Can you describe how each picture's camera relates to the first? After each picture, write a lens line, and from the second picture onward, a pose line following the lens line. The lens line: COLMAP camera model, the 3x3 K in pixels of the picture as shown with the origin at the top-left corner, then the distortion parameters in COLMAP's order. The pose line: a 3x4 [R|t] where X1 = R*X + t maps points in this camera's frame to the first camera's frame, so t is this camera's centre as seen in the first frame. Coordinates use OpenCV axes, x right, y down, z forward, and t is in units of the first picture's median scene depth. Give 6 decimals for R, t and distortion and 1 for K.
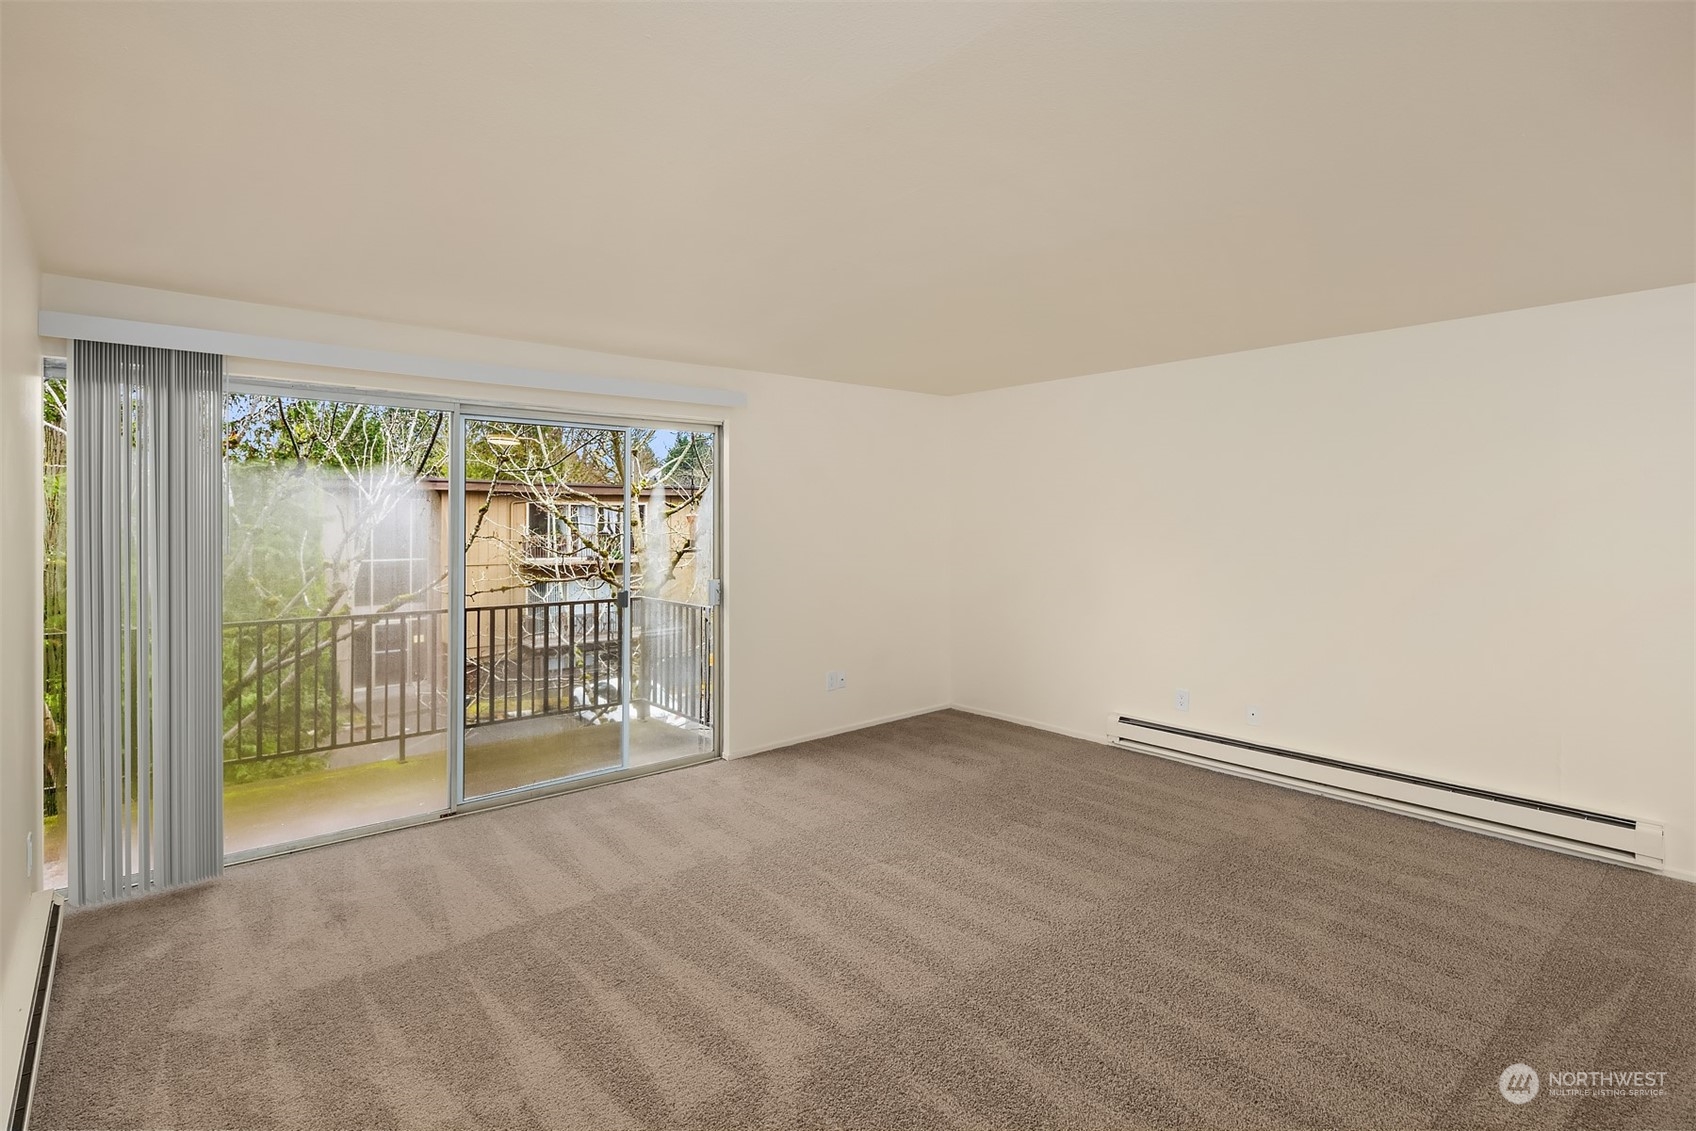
lens RADIAL K [[831.3, 0, 851.8], [0, 831.3, 522.4], [0, 0, 1]] dist [-0.002255, -0.000724]
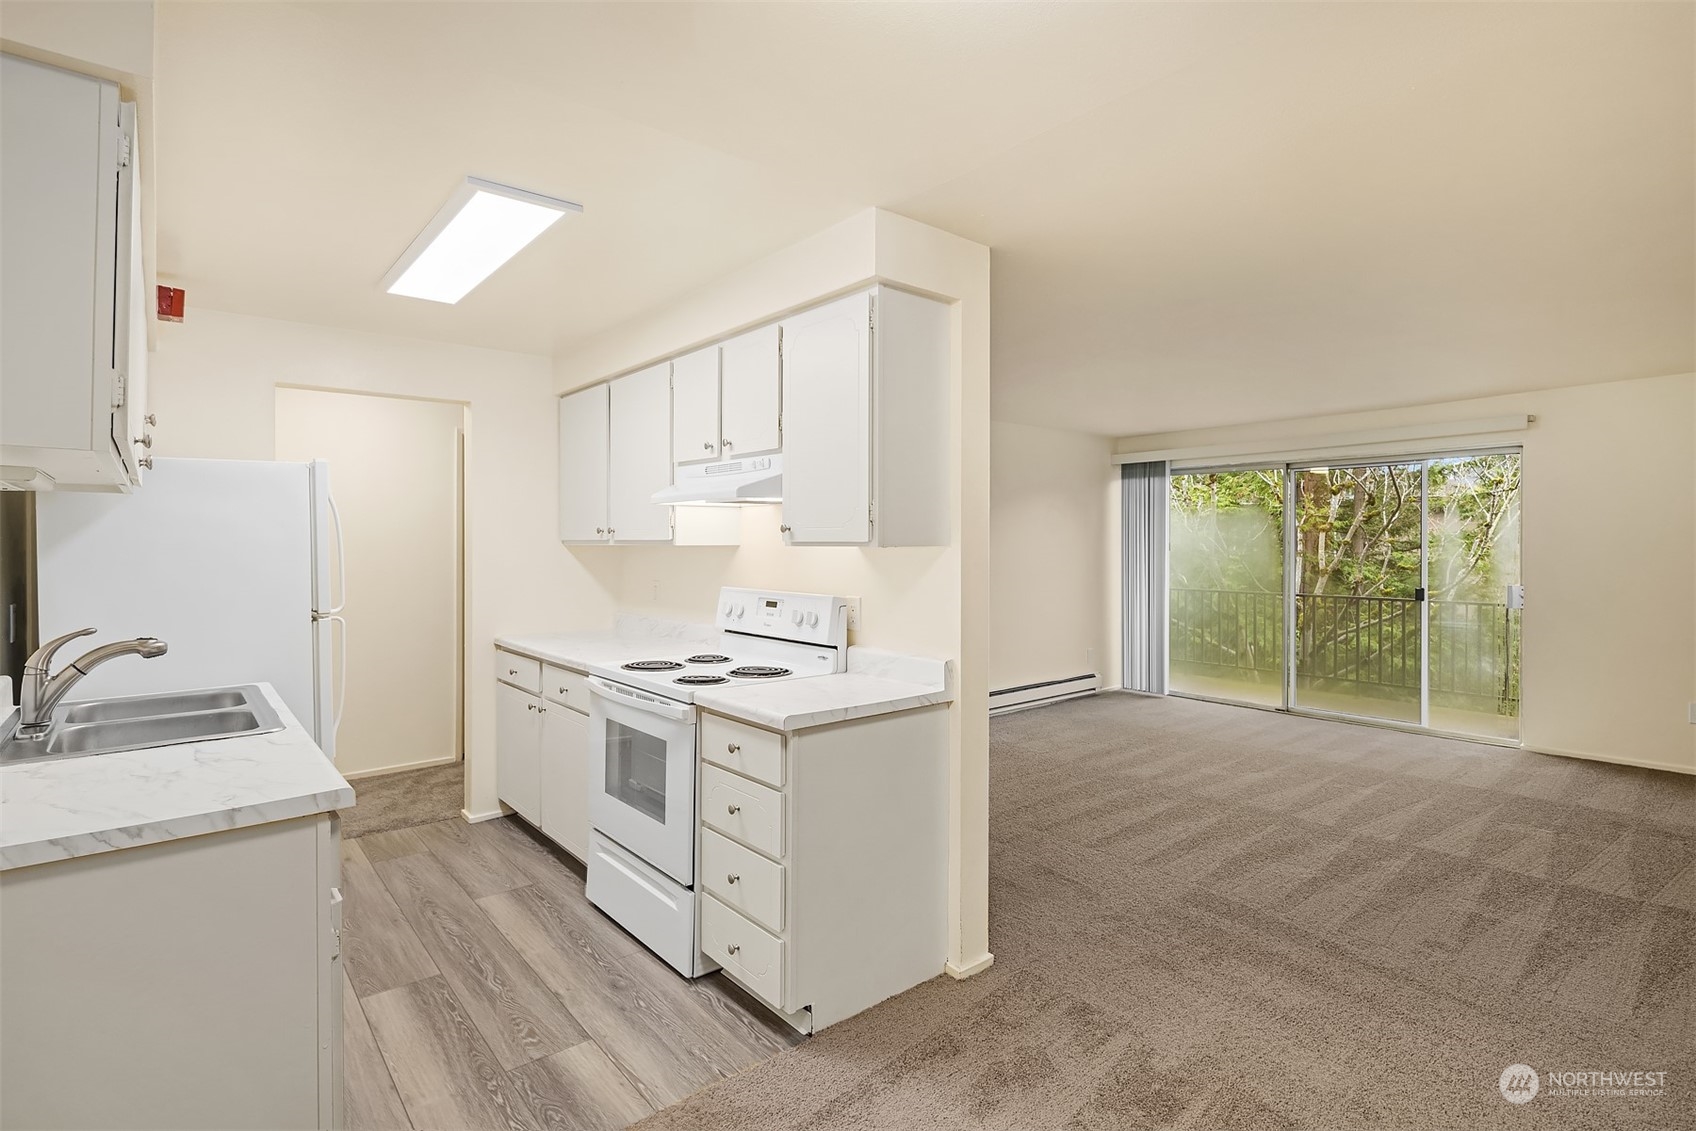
lens RADIAL K [[832.0, 0, 806.3], [0, 832.0, 534.4], [0, 0, 1]] dist [-0.011490, -0.001033]
pose [[-0.073785, -0.011466, -0.997208, 1.272047], [-0.006587, 0.999918, -0.011010, 0.023099], [0.997252, 0.005756, -0.073854, 0.175826]]
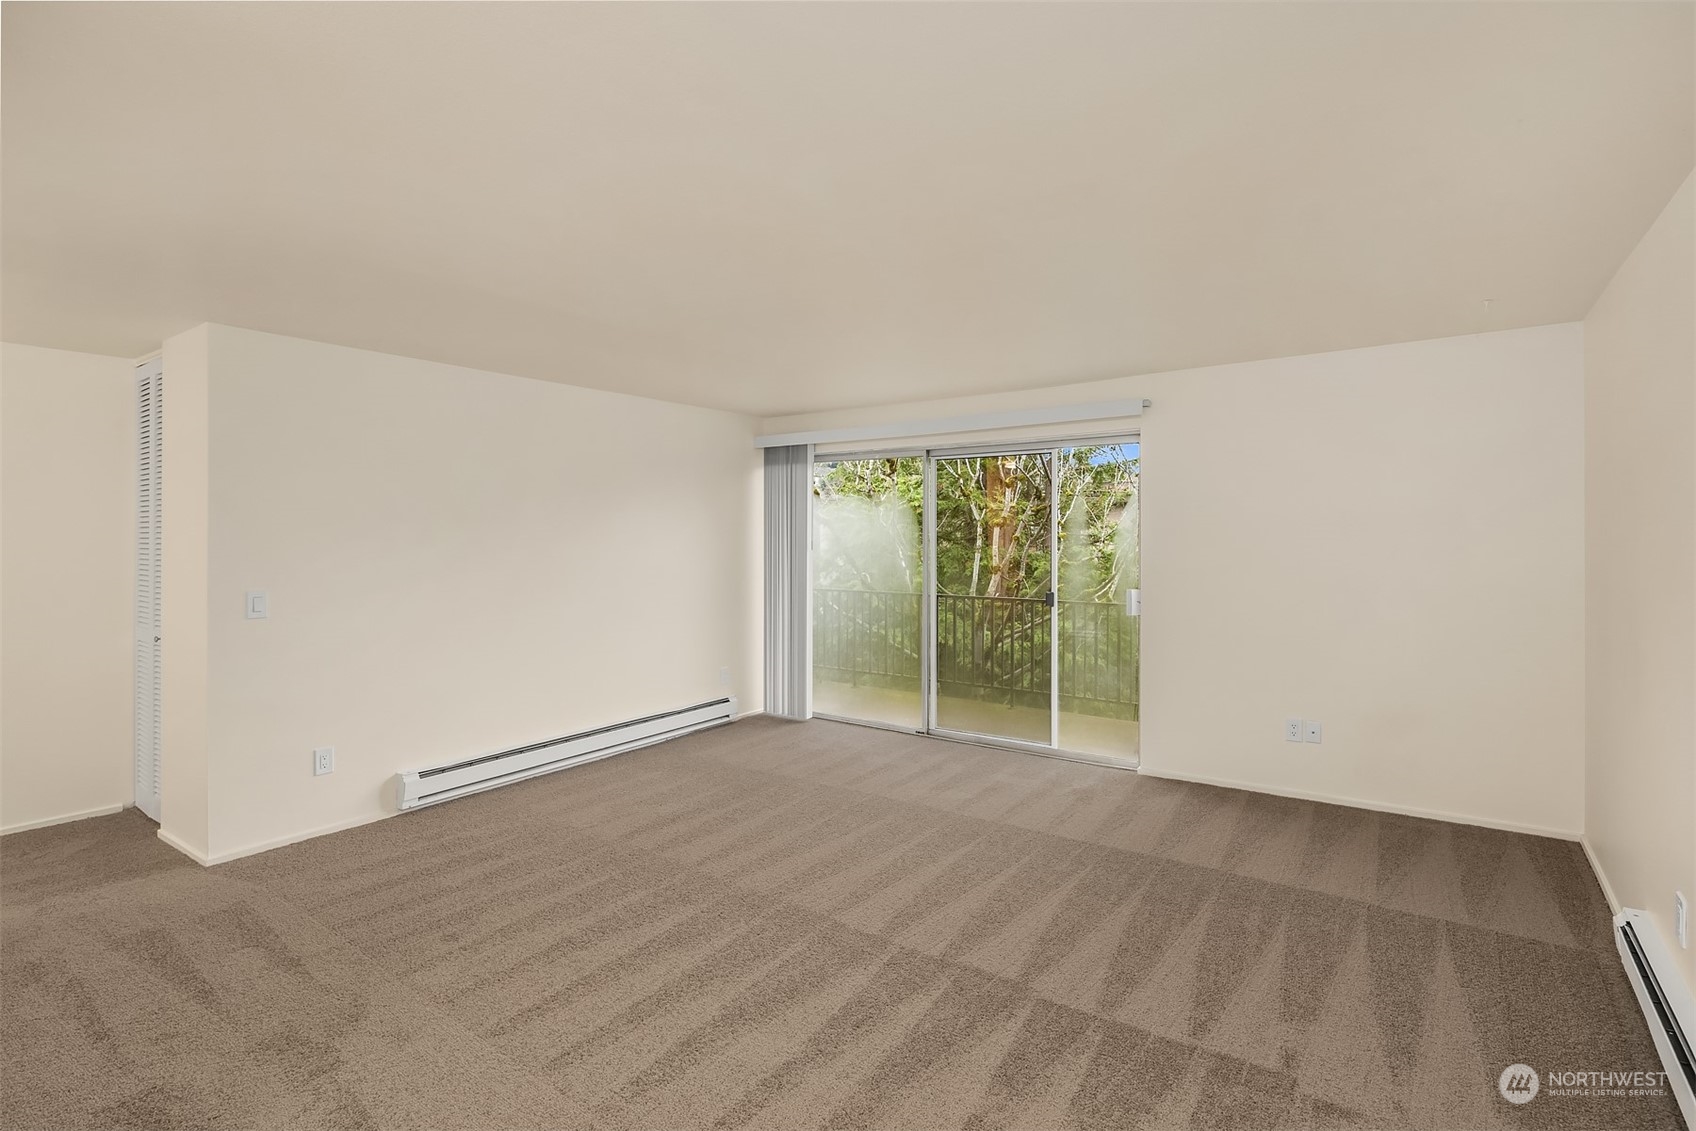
lens RADIAL K [[831.3, 0, 851.8], [0, 831.3, 522.4], [0, 0, 1]] dist [-0.002255, -0.000724]
pose [[0.223360, -0.013816, -0.974638, 0.930592], [-0.003300, 0.999883, -0.014930, 0.004901], [0.974730, 0.006552, 0.223288, 0.567238]]
